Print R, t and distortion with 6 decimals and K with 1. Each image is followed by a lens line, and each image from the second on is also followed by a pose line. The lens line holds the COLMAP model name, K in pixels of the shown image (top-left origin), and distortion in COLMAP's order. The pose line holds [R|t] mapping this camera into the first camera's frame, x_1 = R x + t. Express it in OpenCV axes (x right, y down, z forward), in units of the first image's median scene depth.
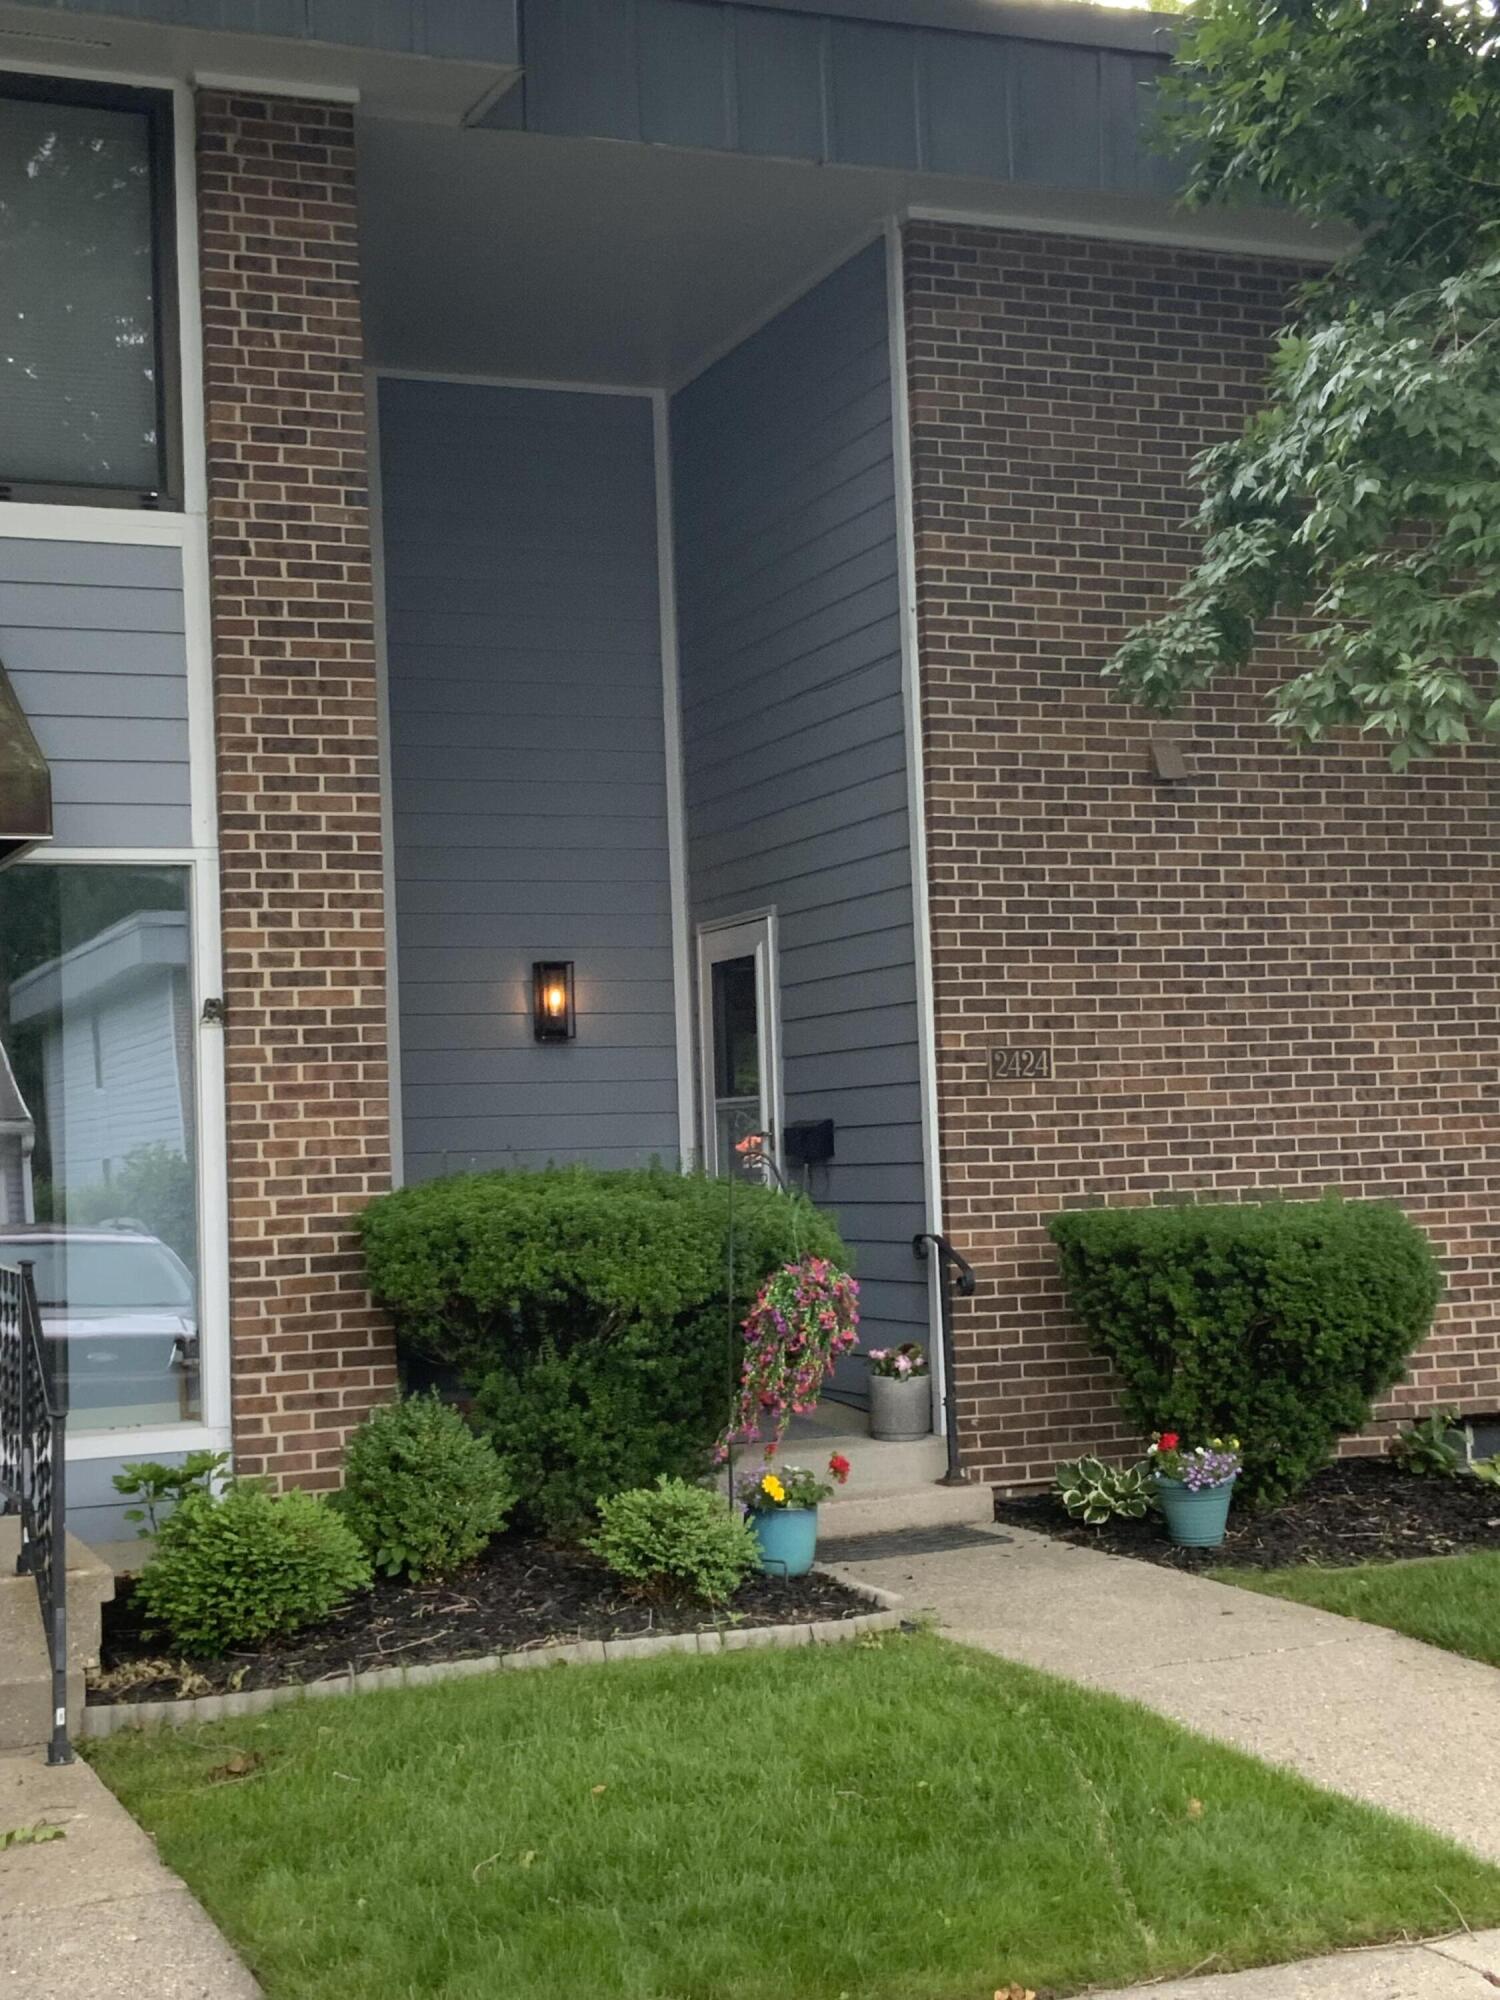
lens RADIAL K [[2899.8, 0, 765.2], [0, 2899.8, 973.7], [0, 0, 1]] dist [0.109974, -0.057450]
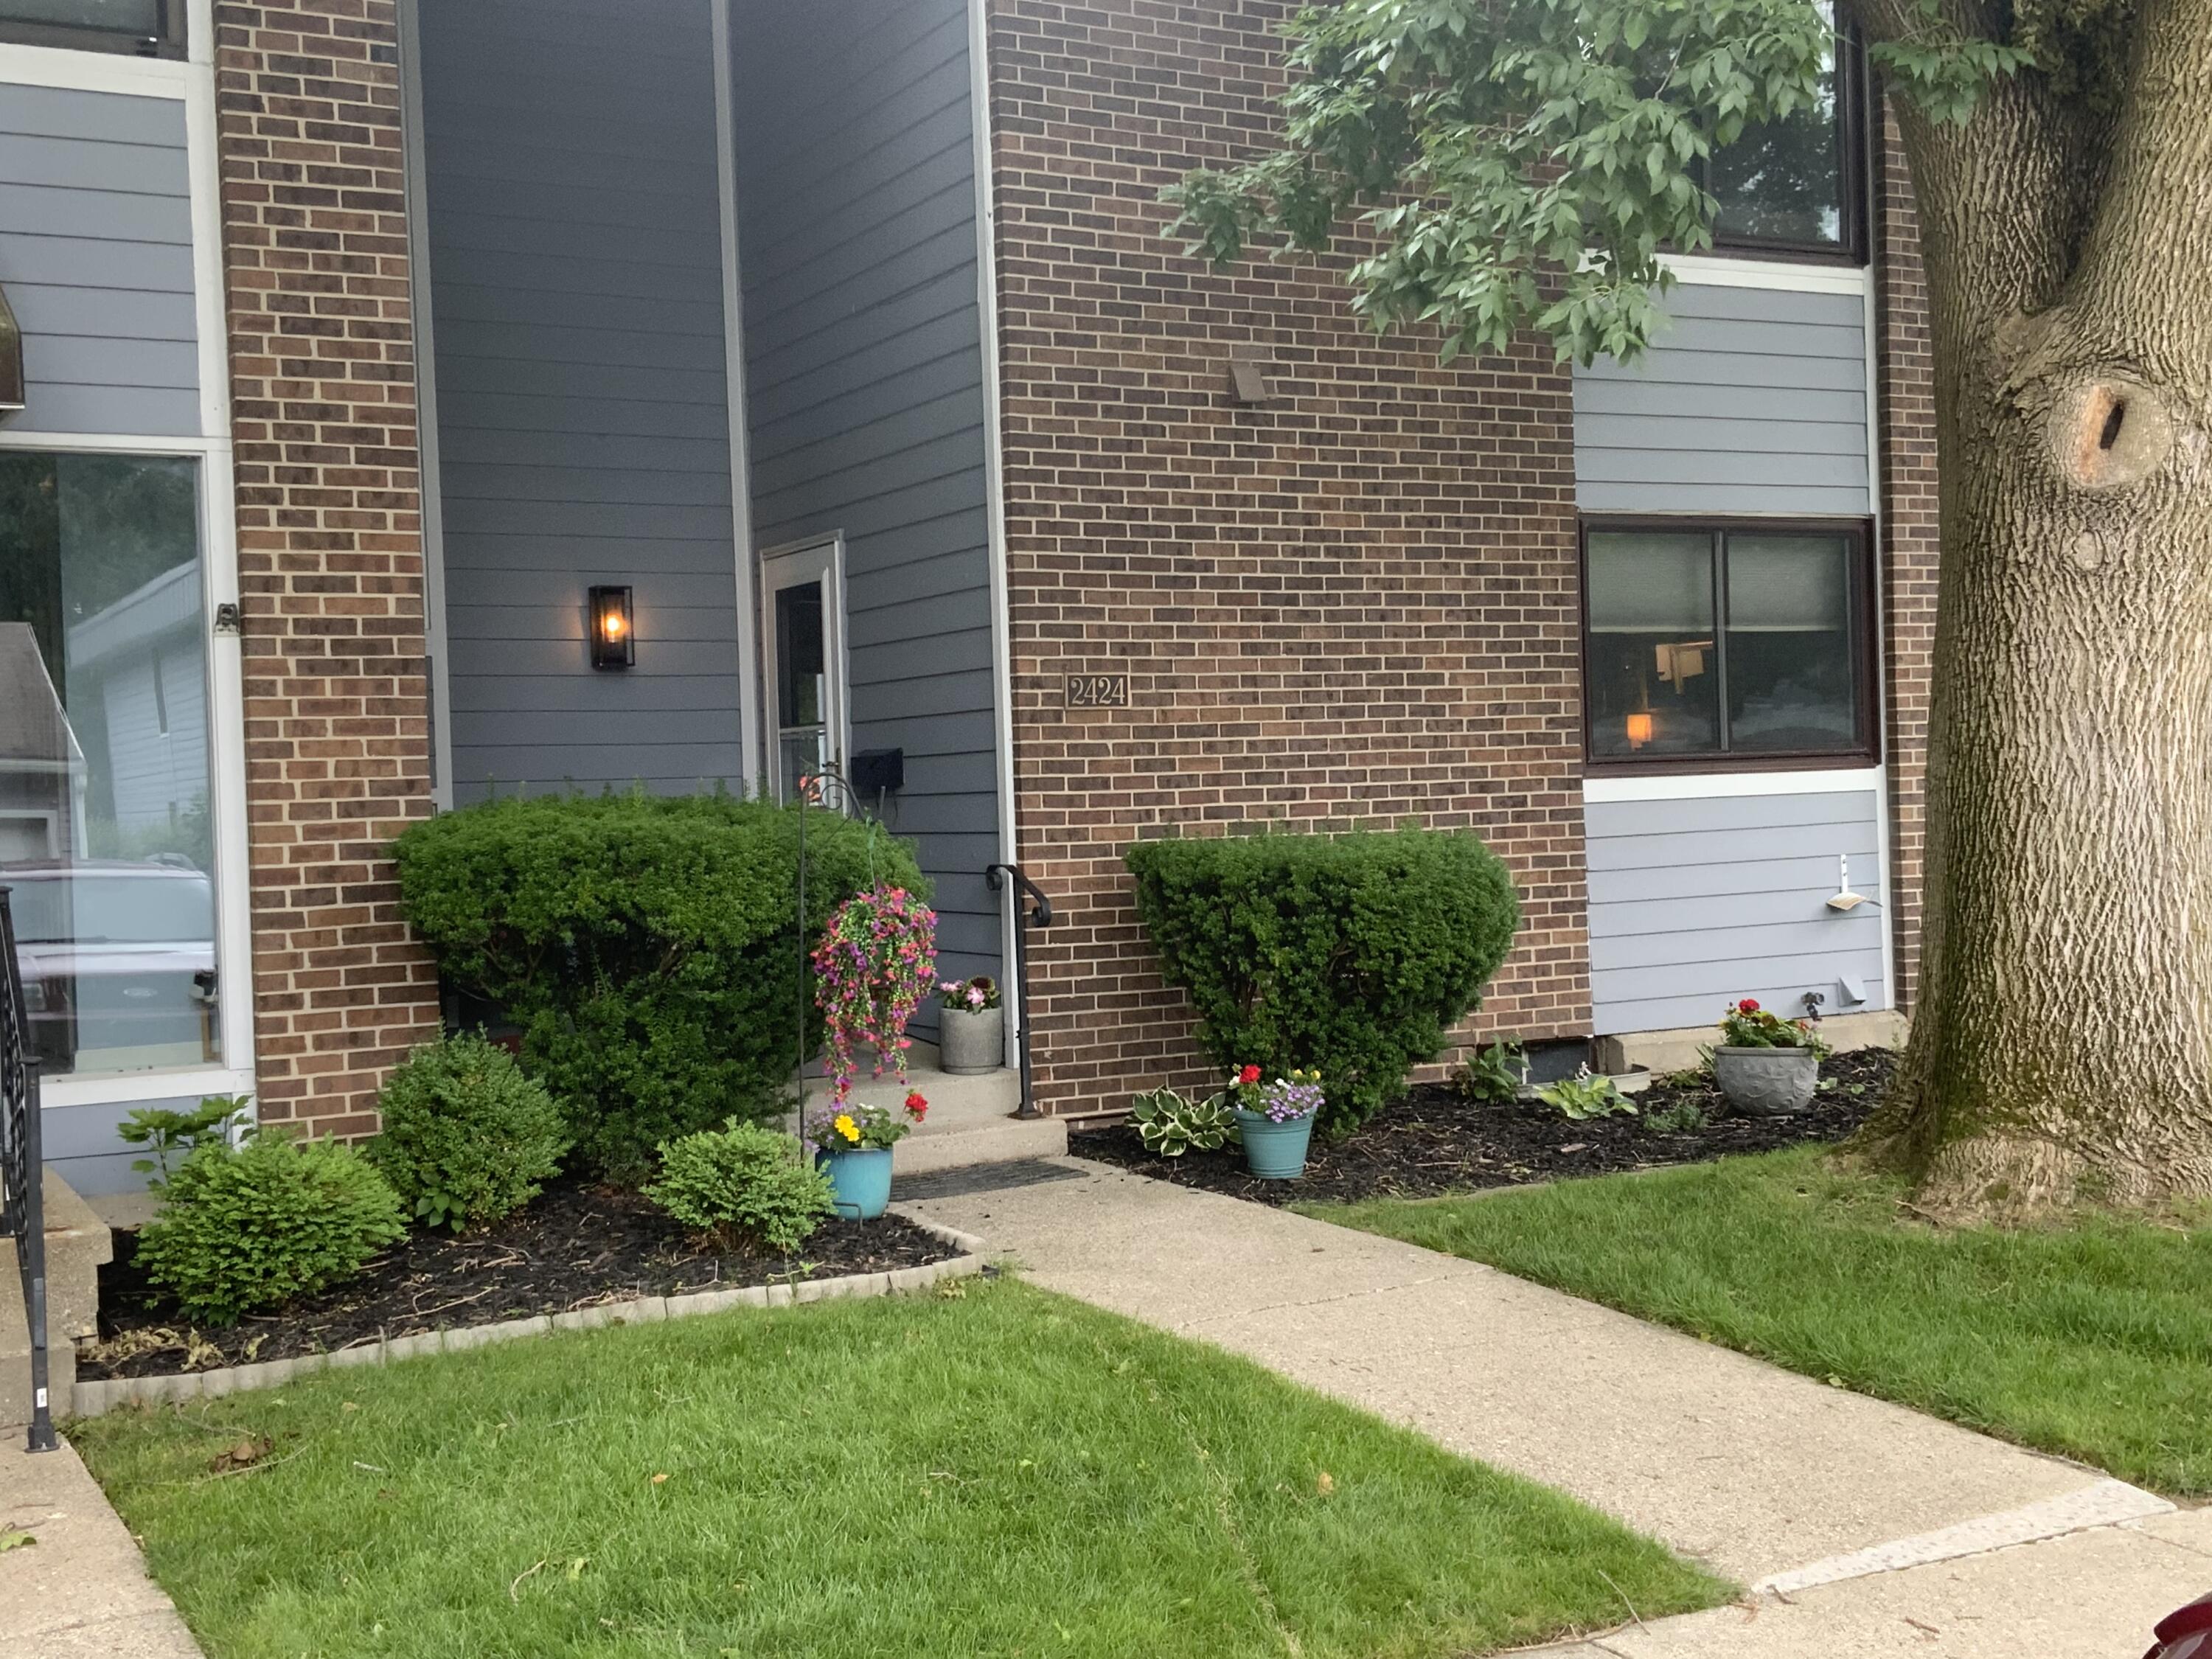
lens RADIAL K [[2633.4, 0, 1107.8], [0, 2633.4, 823.5], [0, 0, 1]] dist [0.113580, -0.219646]
pose [[0.993799, 0.002404, 0.111162, -0.007803], [-0.010163, 0.997545, 0.069285, 0.015770], [-0.110722, -0.069985, 0.991384, 0.131933]]
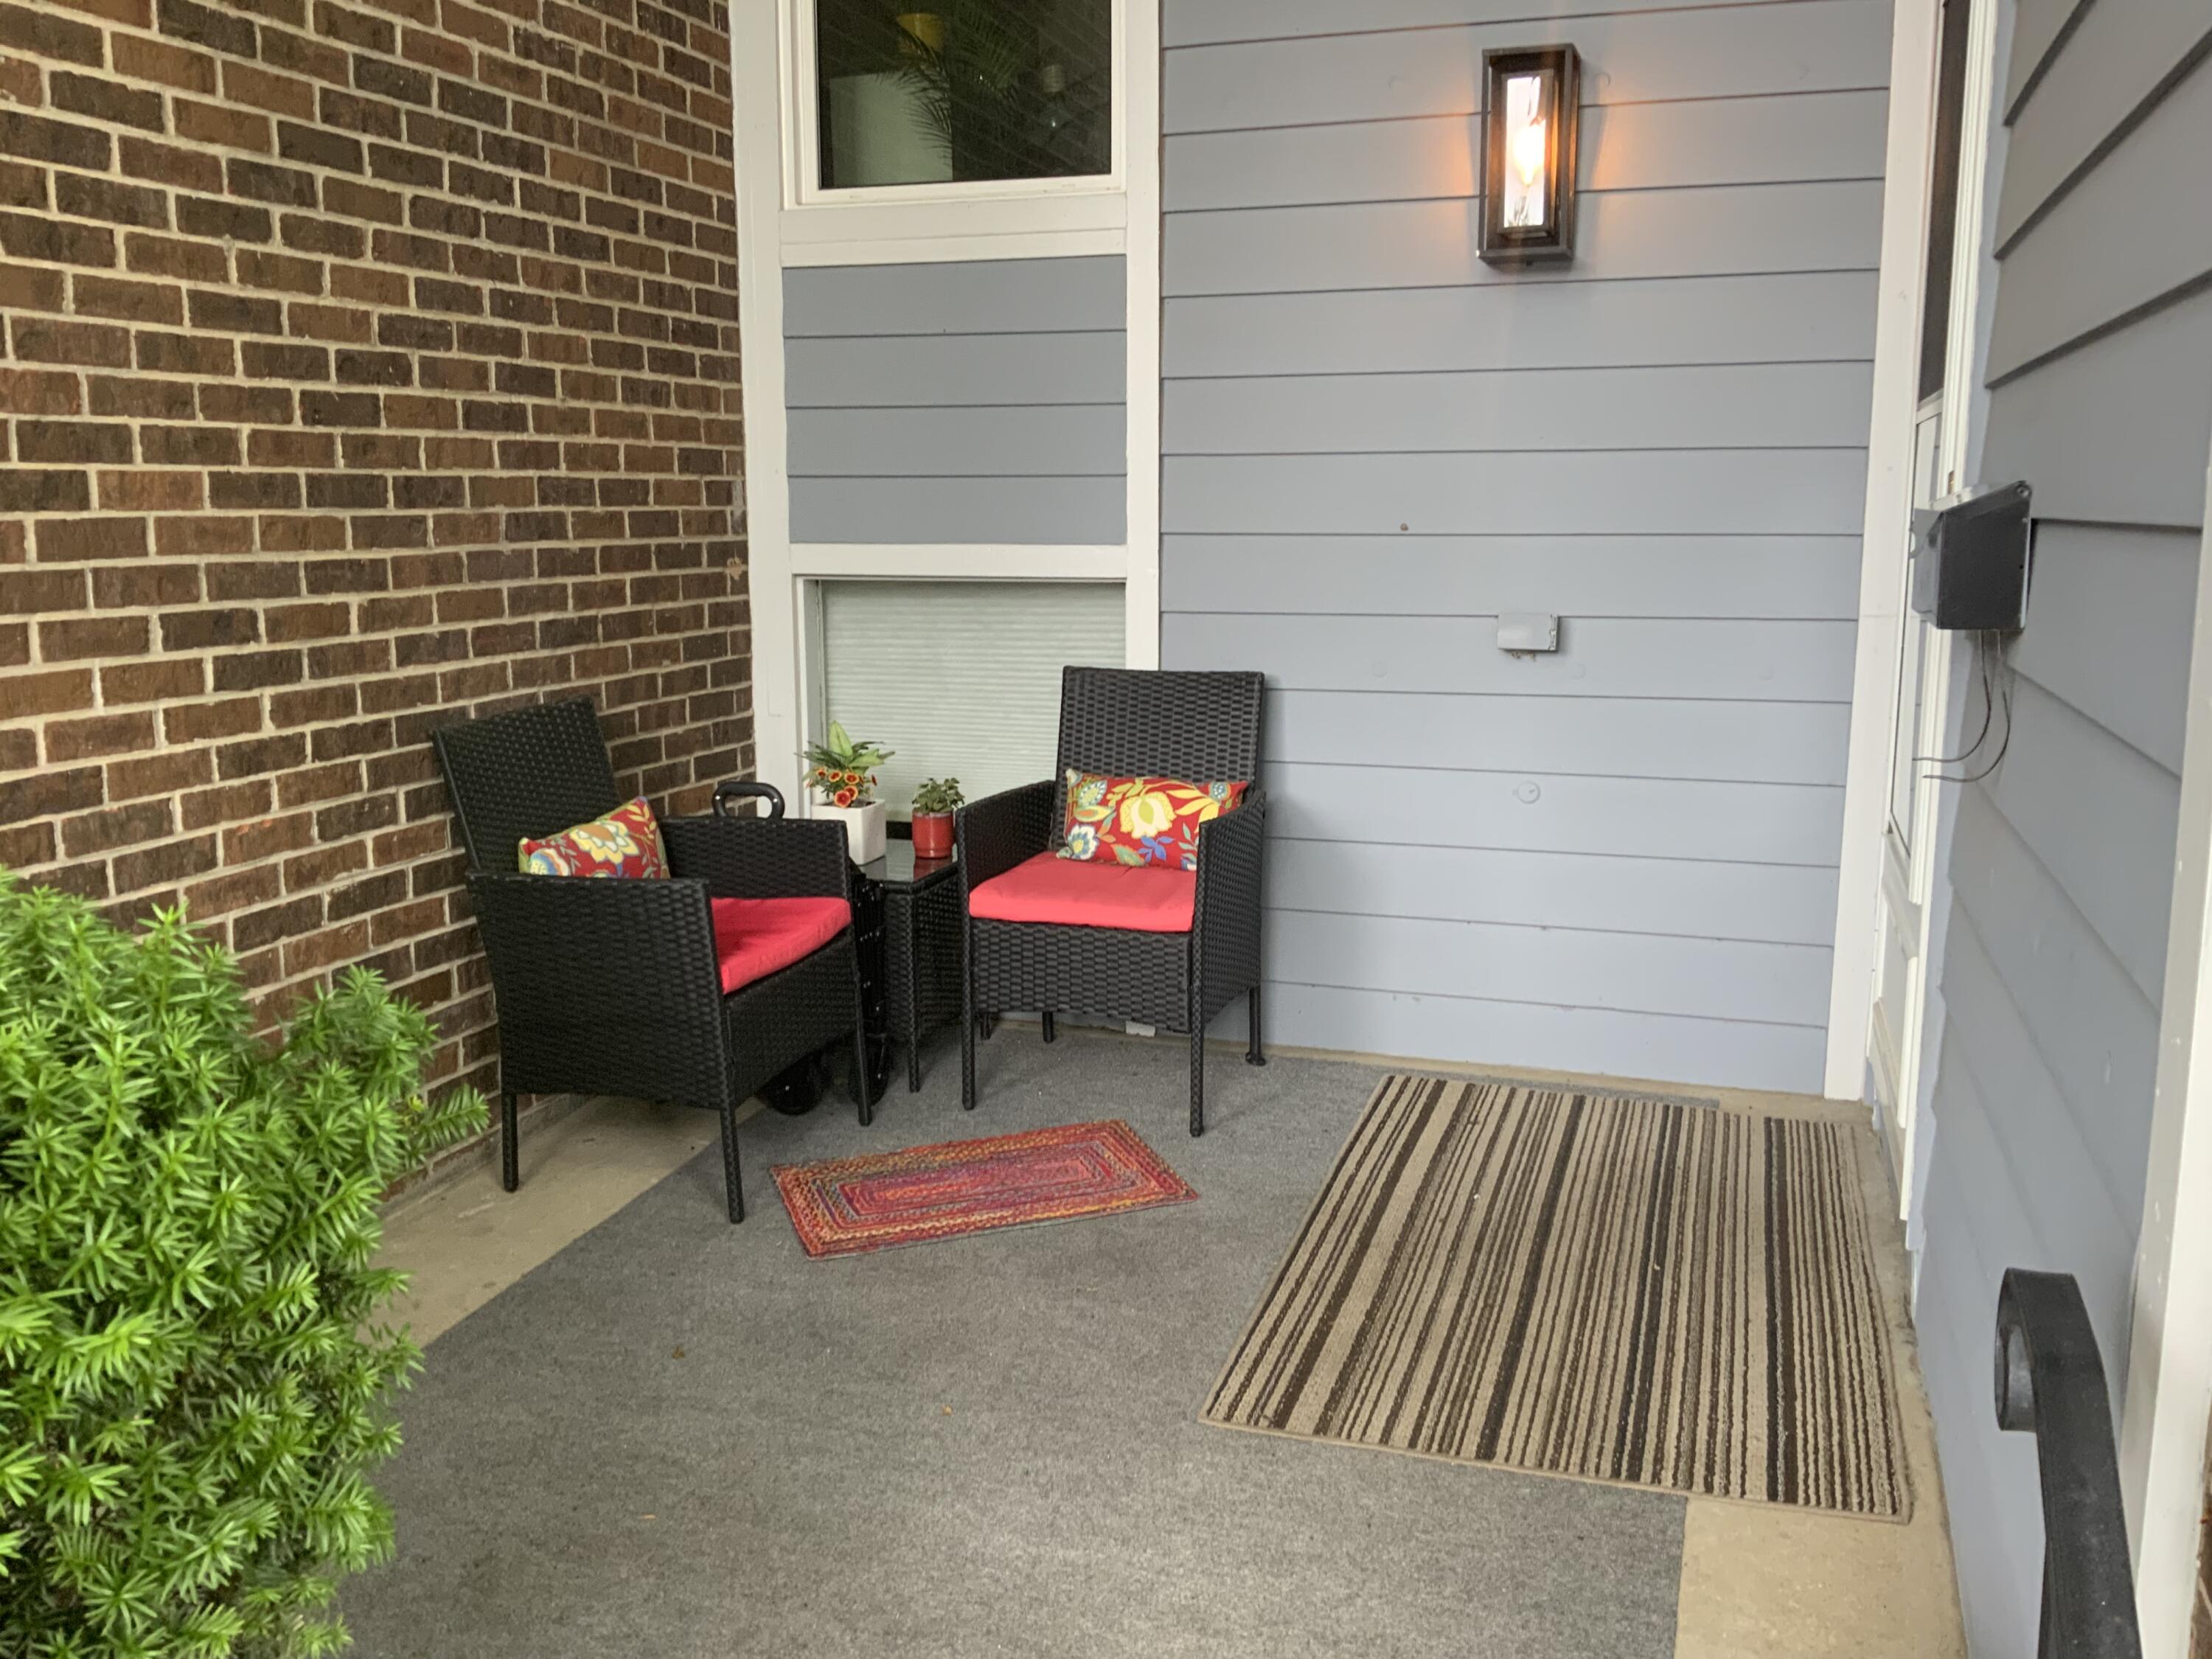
lens RADIAL K [[1930.8, 0, 1095.3], [0, 1930.8, 820.5], [0, 0, 1]] dist [0.121456, -0.244749]
pose [[0.762936, 0.141676, -0.630759, 0.084891], [0.017360, 0.970849, 0.239062, 0.043948], [0.646241, -0.193339, 0.738236, 0.993049]]
